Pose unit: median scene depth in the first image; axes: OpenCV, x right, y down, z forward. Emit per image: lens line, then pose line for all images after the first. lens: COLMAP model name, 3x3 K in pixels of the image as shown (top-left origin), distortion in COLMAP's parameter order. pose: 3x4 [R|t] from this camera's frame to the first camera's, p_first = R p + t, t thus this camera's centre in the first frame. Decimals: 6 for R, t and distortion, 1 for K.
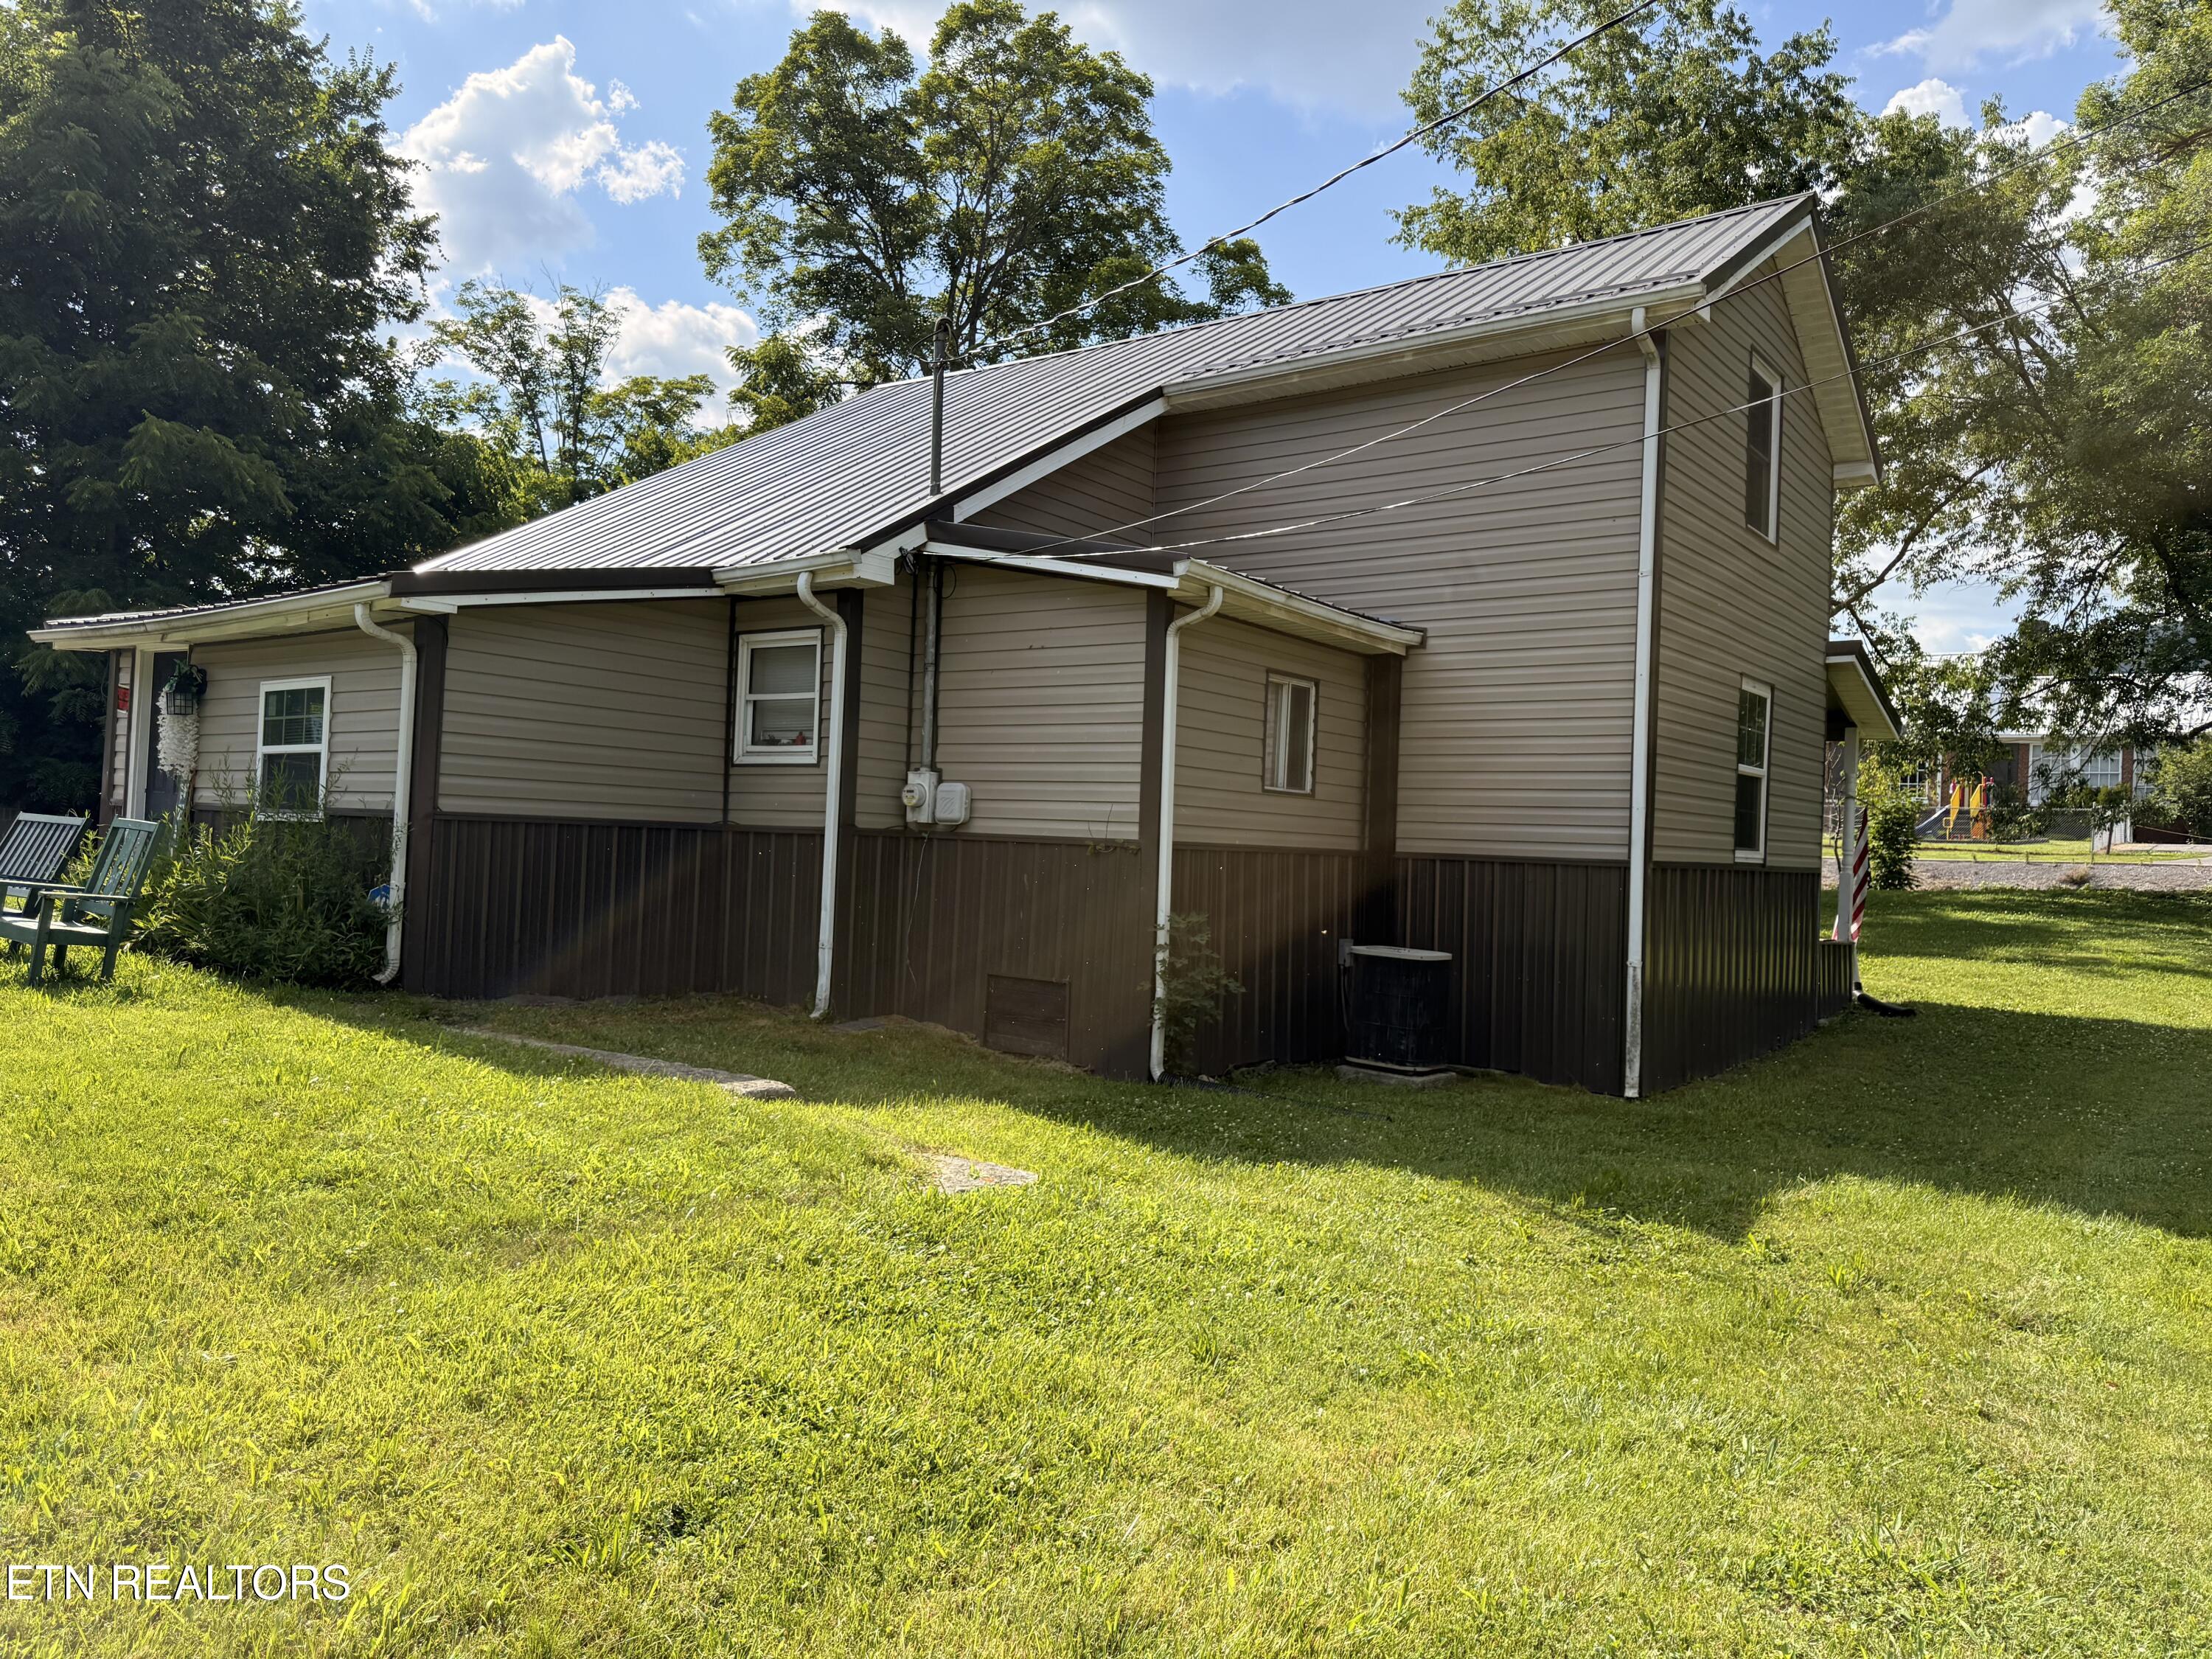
lens RADIAL K [[1559.8, 0, 1106.0], [0, 1559.8, 829.5], [0, 0, 1]] dist [0.089075, -0.127621]
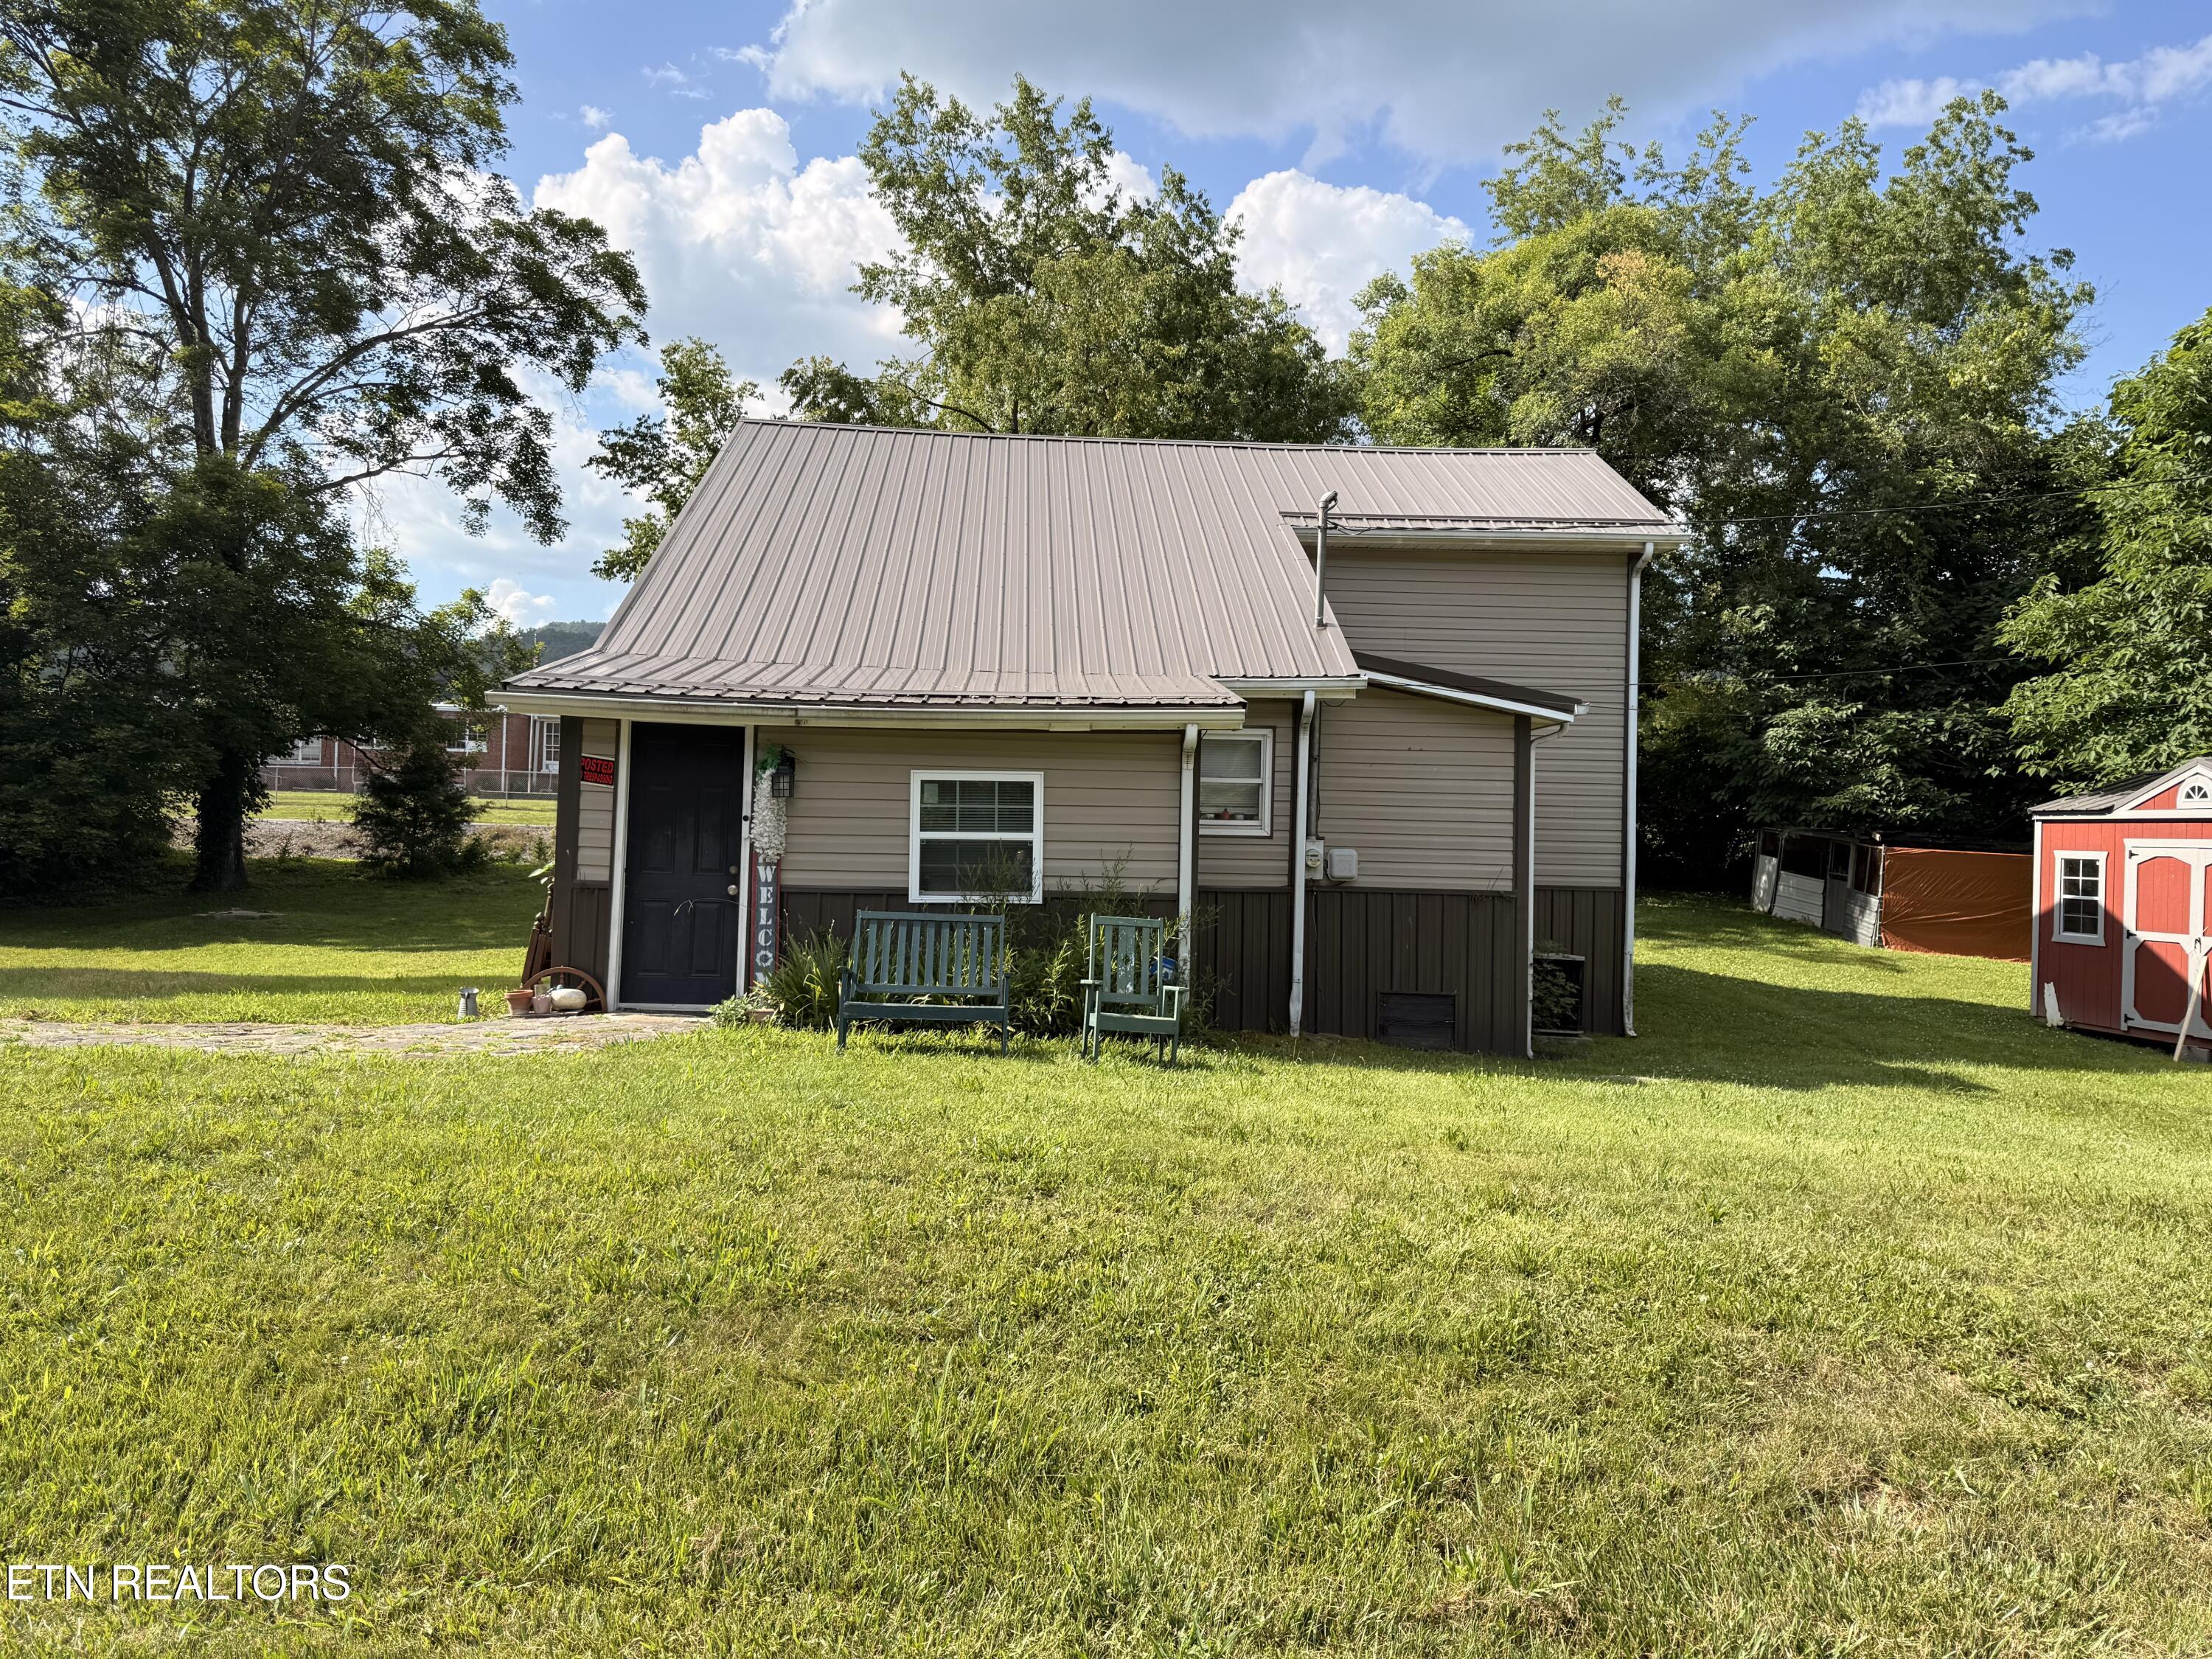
lens RADIAL K [[1559.8, 0, 1106.0], [0, 1559.8, 829.5], [0, 0, 1]] dist [0.089075, -0.127621]
pose [[0.770769, -0.016556, 0.636900, -1.108905], [-0.000399, 0.999650, 0.026468, -0.082274], [-0.637115, -0.020655, 0.770492, 0.119354]]
